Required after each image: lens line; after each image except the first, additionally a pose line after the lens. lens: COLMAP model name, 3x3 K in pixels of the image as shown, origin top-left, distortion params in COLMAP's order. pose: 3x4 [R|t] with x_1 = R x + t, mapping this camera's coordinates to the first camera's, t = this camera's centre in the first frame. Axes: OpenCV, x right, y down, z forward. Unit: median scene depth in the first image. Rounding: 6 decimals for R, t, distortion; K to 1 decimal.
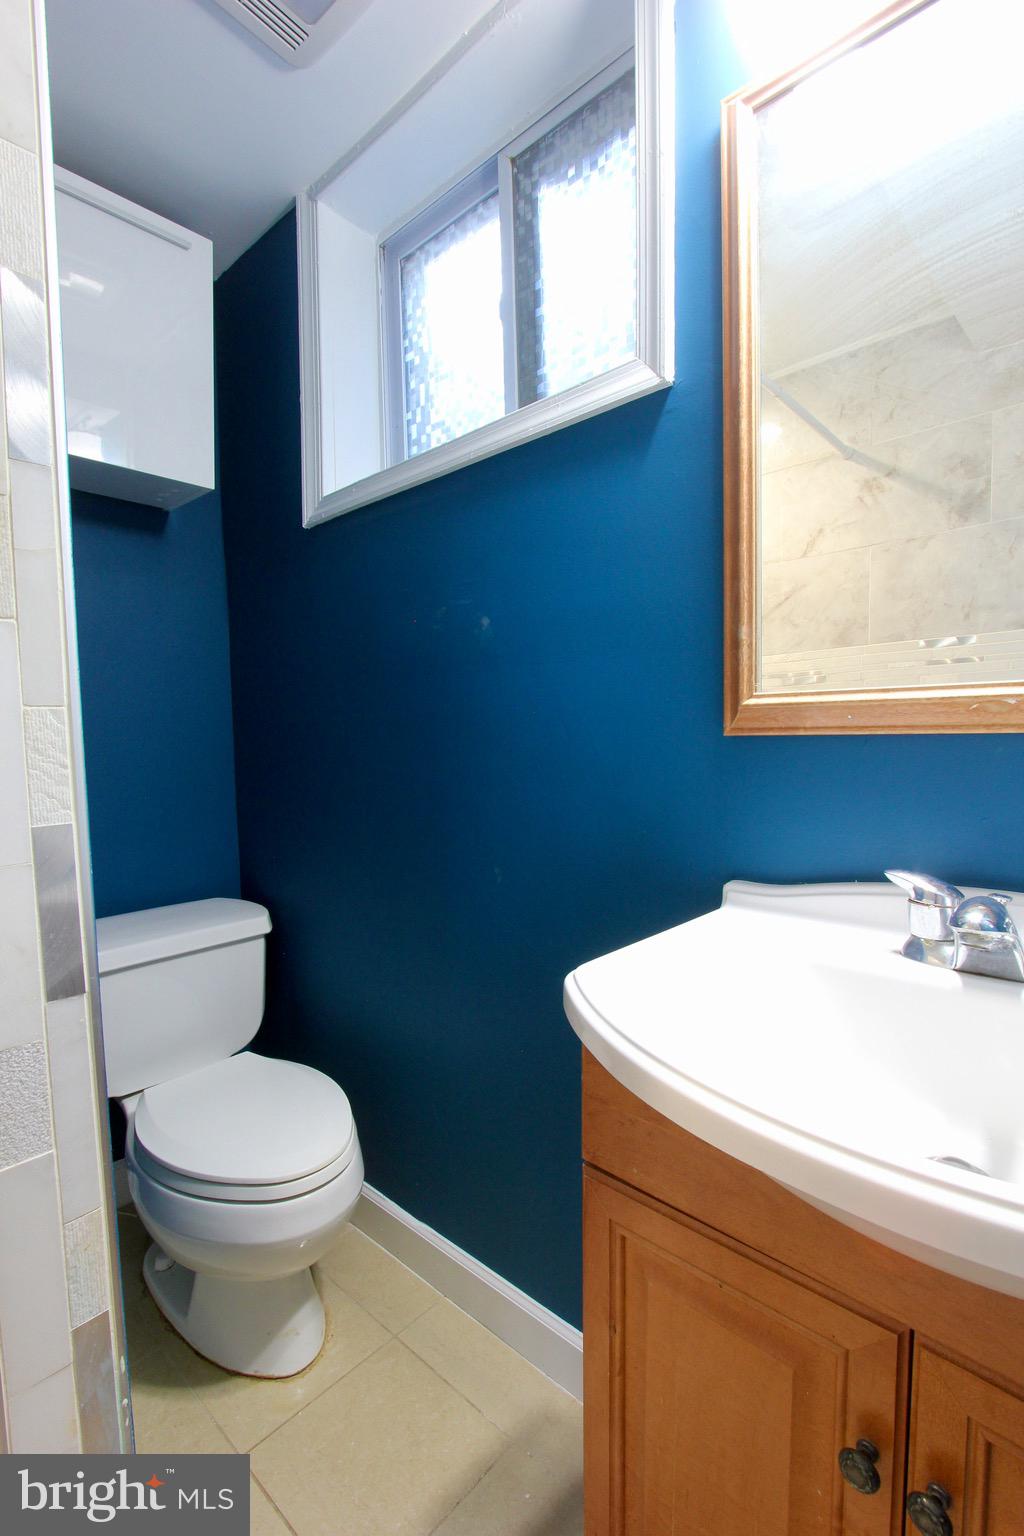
lens RADIAL K [[707.7, 0, 516.5], [0, 707.7, 776.7], [0, 0, 1]] dist [-0.023387, 0.003826]
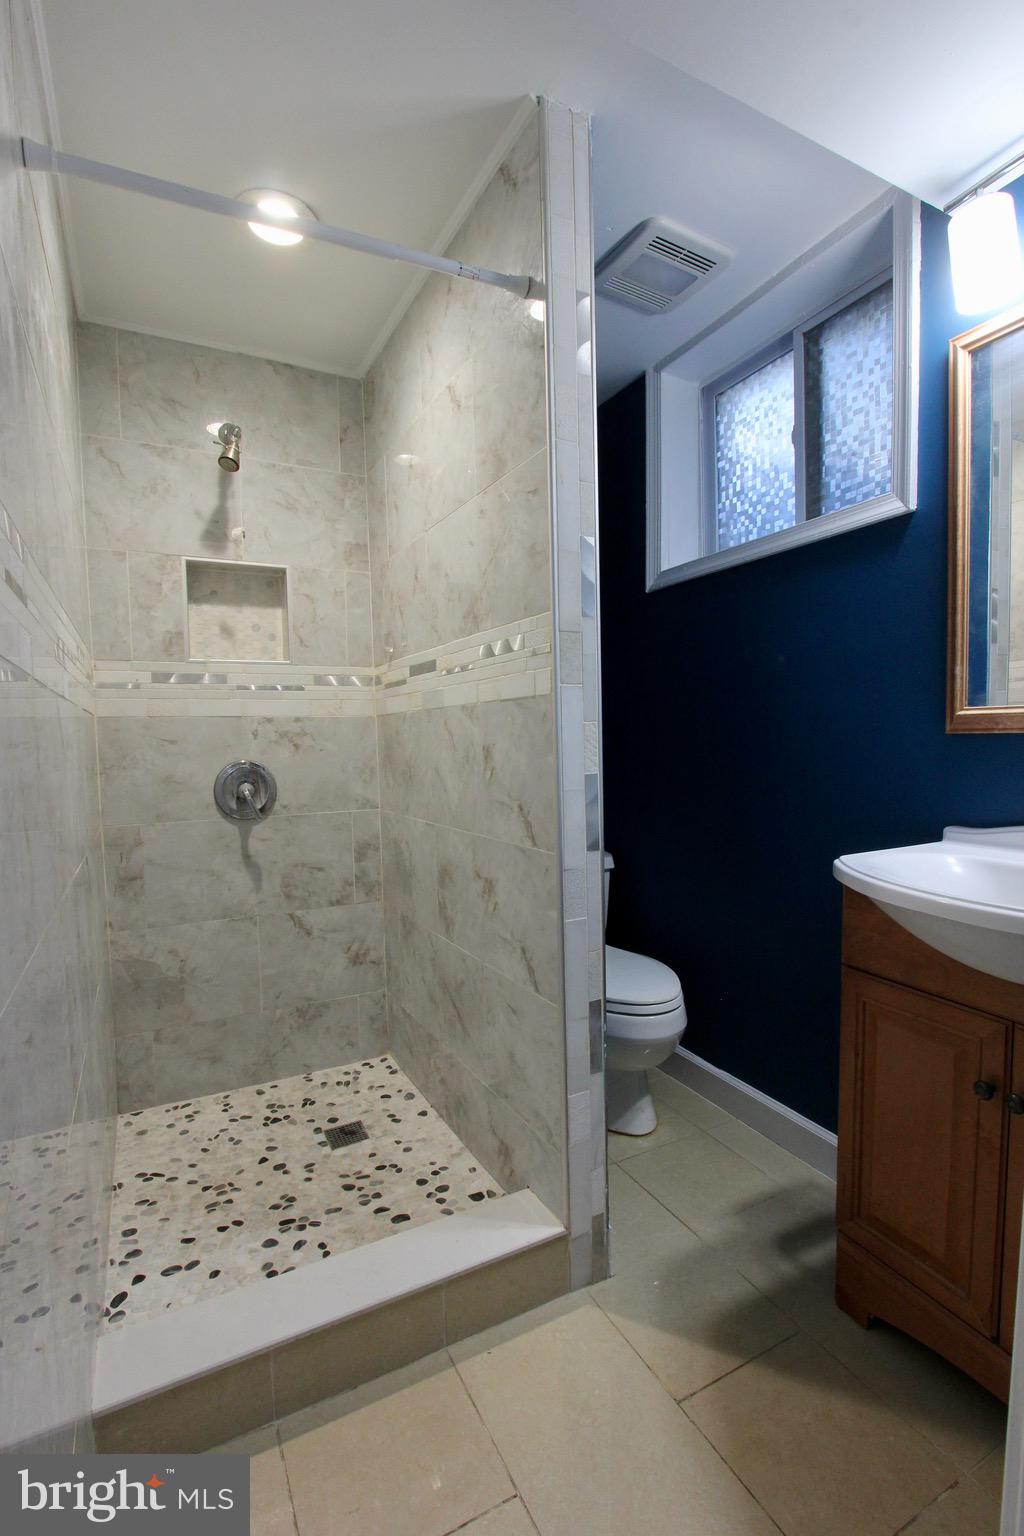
lens RADIAL K [[707.7, 0, 516.3], [0, 707.7, 780.5], [0, 0, 1]] dist [-0.023387, 0.003826]
pose [[0.938146, 0.022079, -0.345534, -0.049229], [-0.019404, 0.999749, 0.011198, 0.037231], [0.345695, -0.003801, 0.938339, -0.628666]]
